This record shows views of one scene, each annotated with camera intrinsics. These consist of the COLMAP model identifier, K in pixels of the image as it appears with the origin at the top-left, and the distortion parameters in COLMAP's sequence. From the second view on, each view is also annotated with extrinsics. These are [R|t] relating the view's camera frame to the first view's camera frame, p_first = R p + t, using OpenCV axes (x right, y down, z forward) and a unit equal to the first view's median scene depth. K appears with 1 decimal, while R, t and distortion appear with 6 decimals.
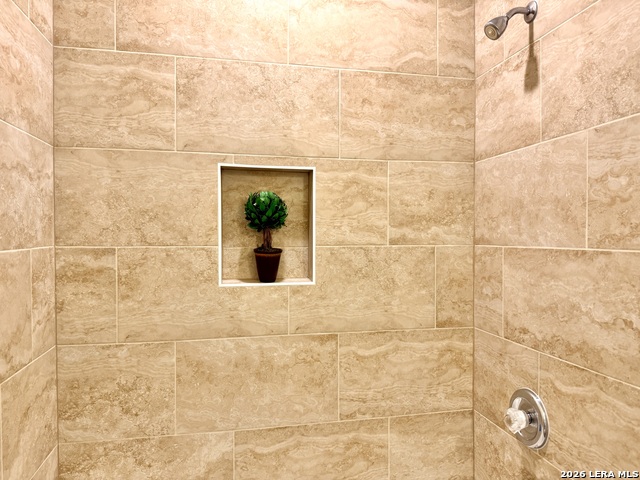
lens RADIAL K [[450.6, 0, 323.5], [0, 450.6, 244.9], [0, 0, 1]] dist [0.021417, -0.025579]
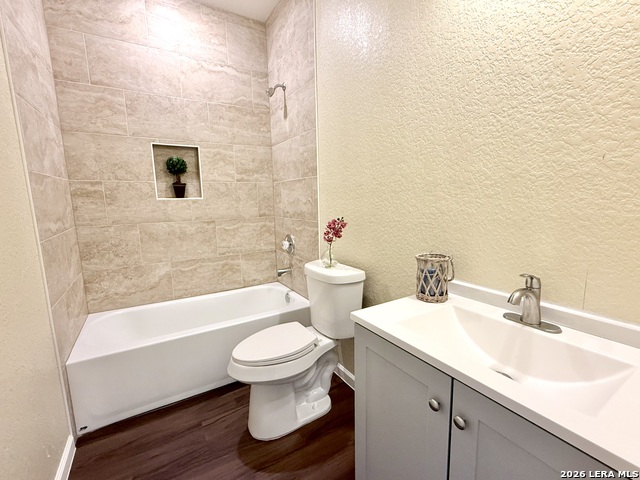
lens RADIAL K [[288.8, 0, 320.6], [0, 288.8, 242.0], [0, 0, 1]] dist [-0.001628, 0.002127]
pose [[0.947169, -0.065477, 0.313980, 0.076680], [0.025487, 0.991210, 0.129819, 0.138709], [-0.319720, -0.114959, 0.940513, -0.651352]]
